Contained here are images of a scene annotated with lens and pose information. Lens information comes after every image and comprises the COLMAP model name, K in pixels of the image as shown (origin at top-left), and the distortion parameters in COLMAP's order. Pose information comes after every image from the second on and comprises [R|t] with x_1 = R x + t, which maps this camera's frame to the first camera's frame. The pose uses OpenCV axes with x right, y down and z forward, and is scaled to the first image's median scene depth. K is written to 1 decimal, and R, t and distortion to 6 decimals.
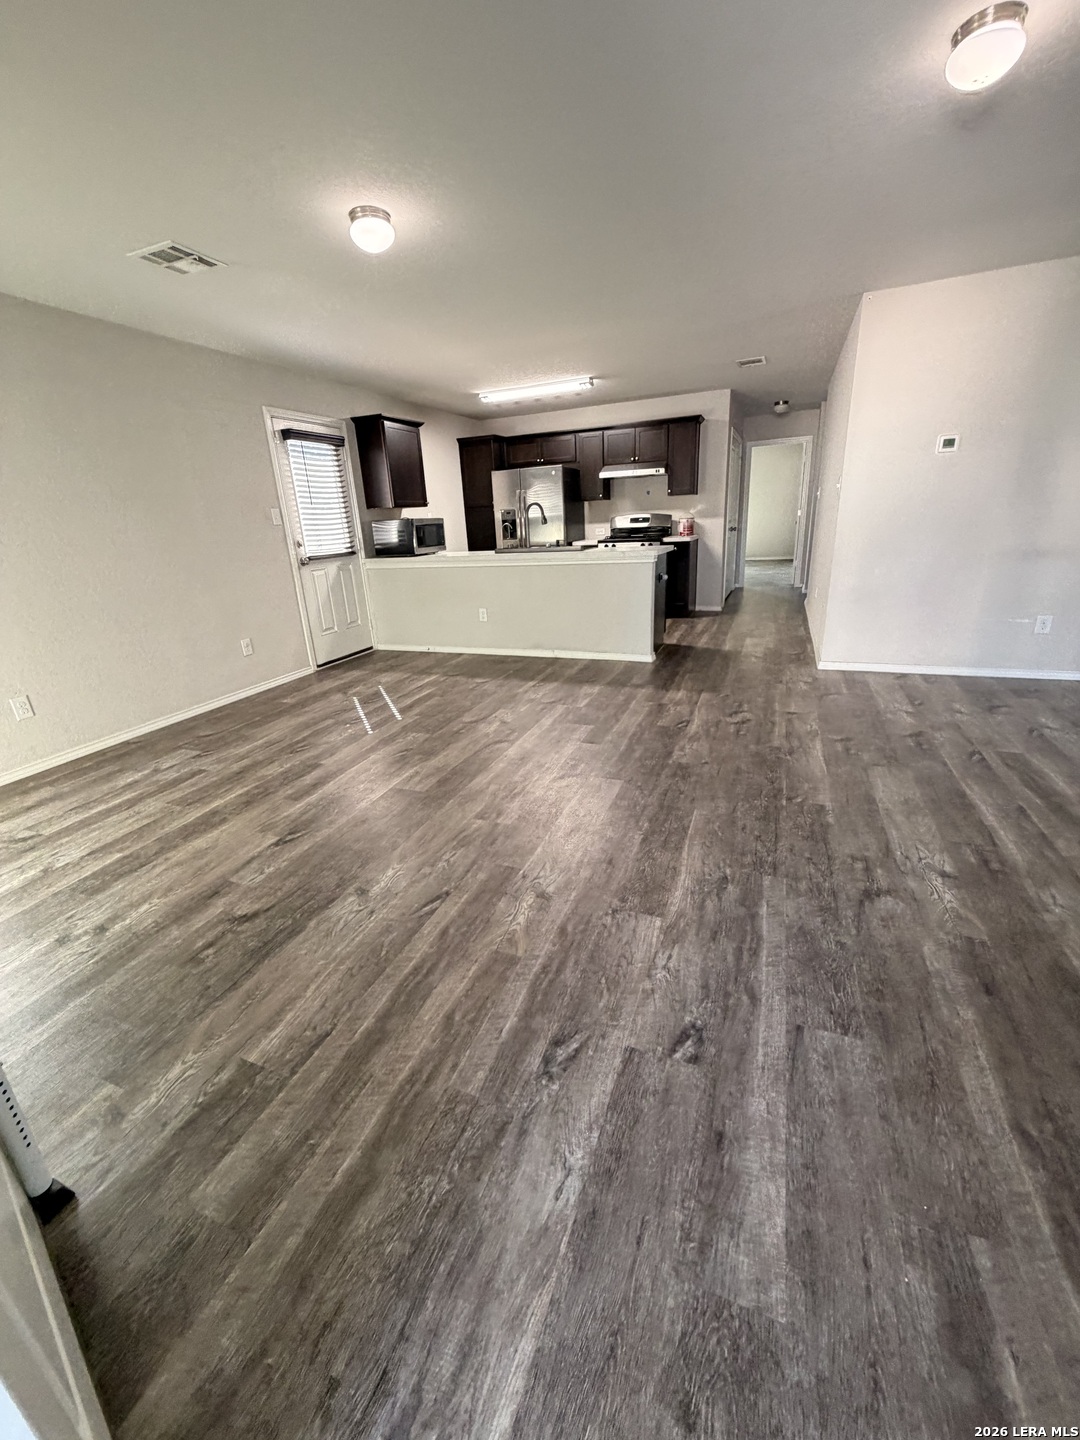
lens RADIAL K [[581.0, 0, 544.9], [0, 581.0, 720.4], [0, 0, 1]] dist [-0.000635, -0.000065]
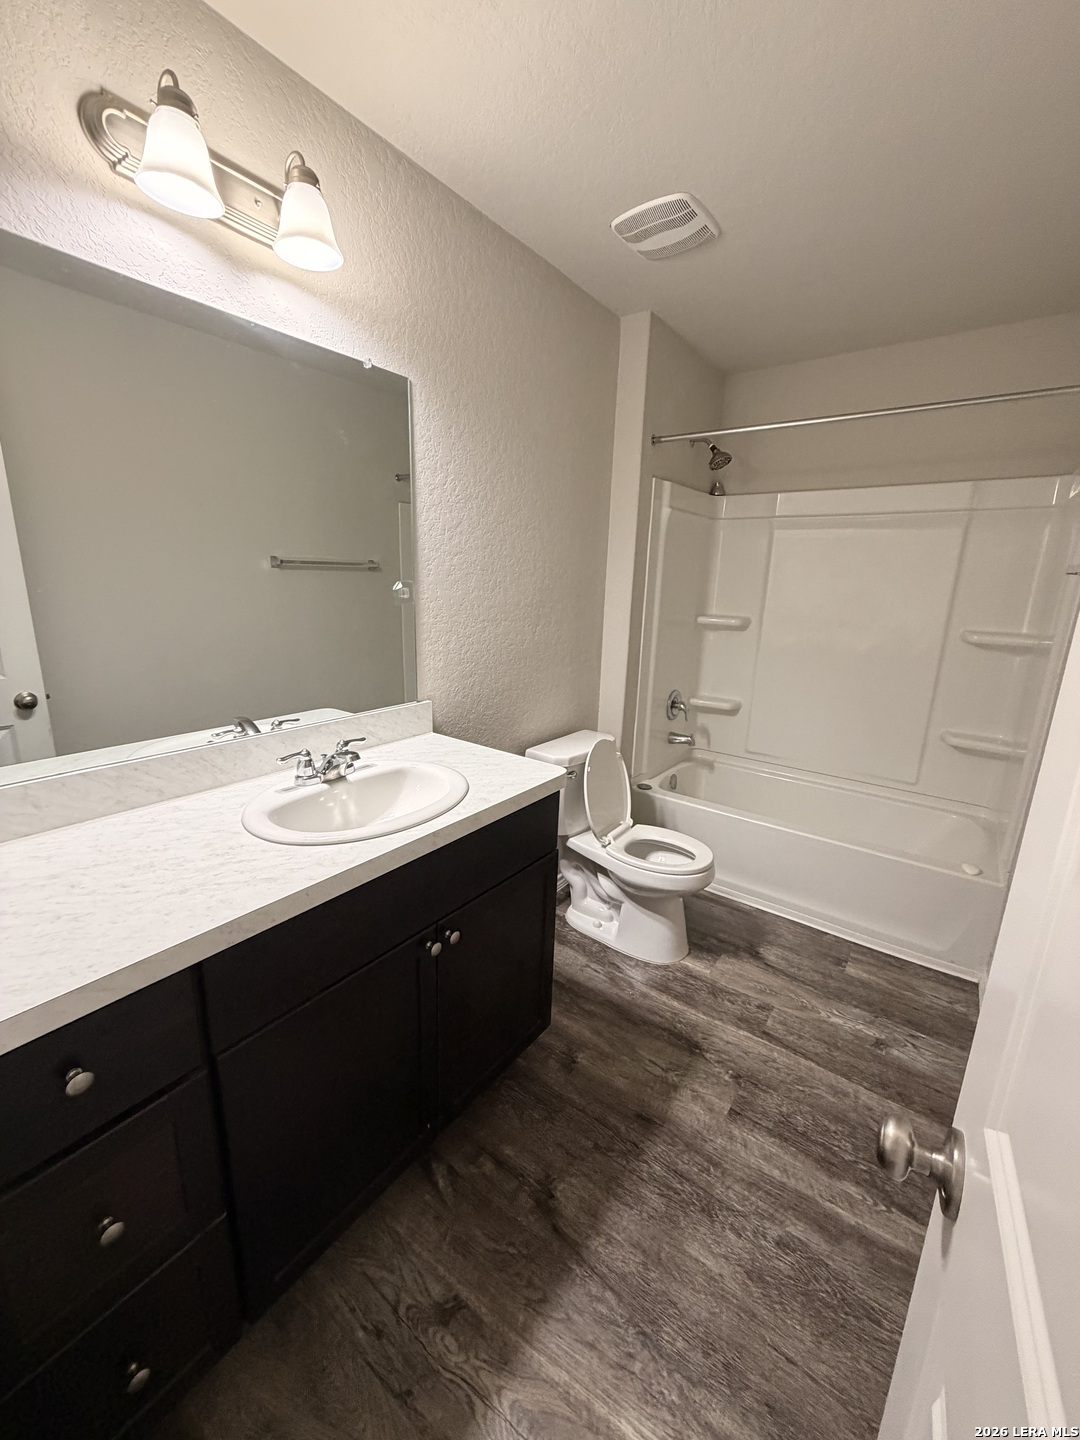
lens RADIAL K [[581.0, 0, 544.9], [0, 581.0, 720.4], [0, 0, 1]] dist [-0.000635, -0.000065]
pose [[-0.253137, 0.227838, -0.940219, 1.191149], [-0.381417, 0.869647, 0.313426, -0.336146], [0.889068, 0.437955, -0.133239, 0.461032]]
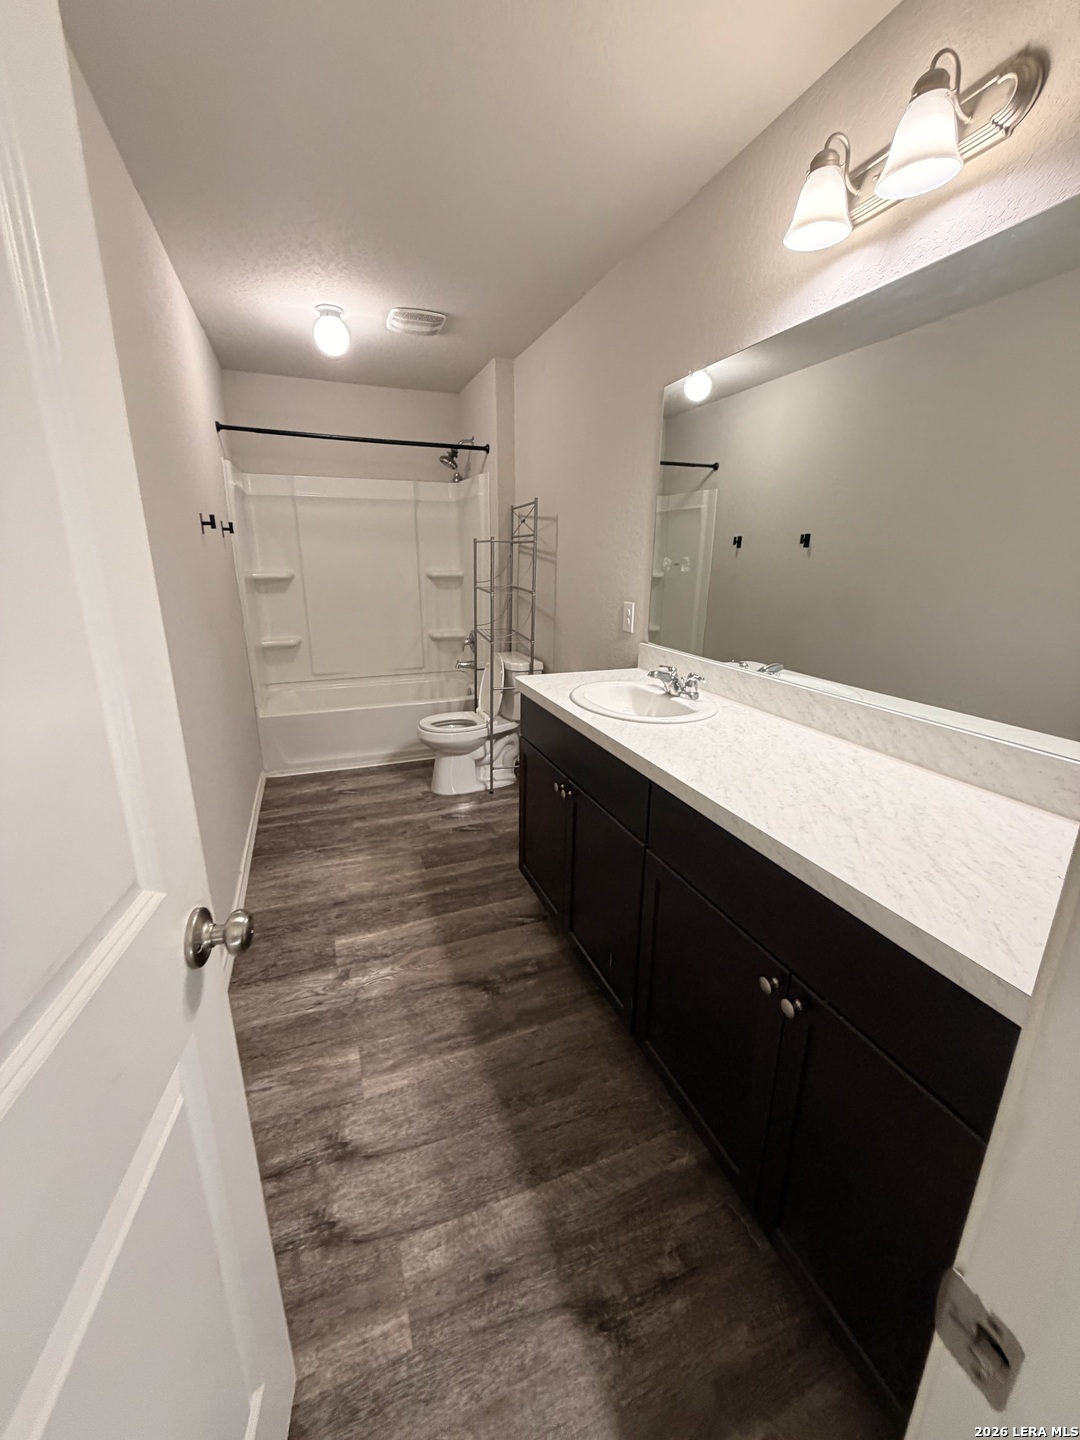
lens RADIAL K [[581.0, 0, 544.9], [0, 581.0, 720.4], [0, 0, 1]] dist [-0.000635, -0.000065]
pose [[-0.677158, -0.200596, 0.707968, -0.265976], [0.265267, 0.830884, 0.489147, -0.520011], [-0.686360, 0.519030, -0.509428, 0.984410]]
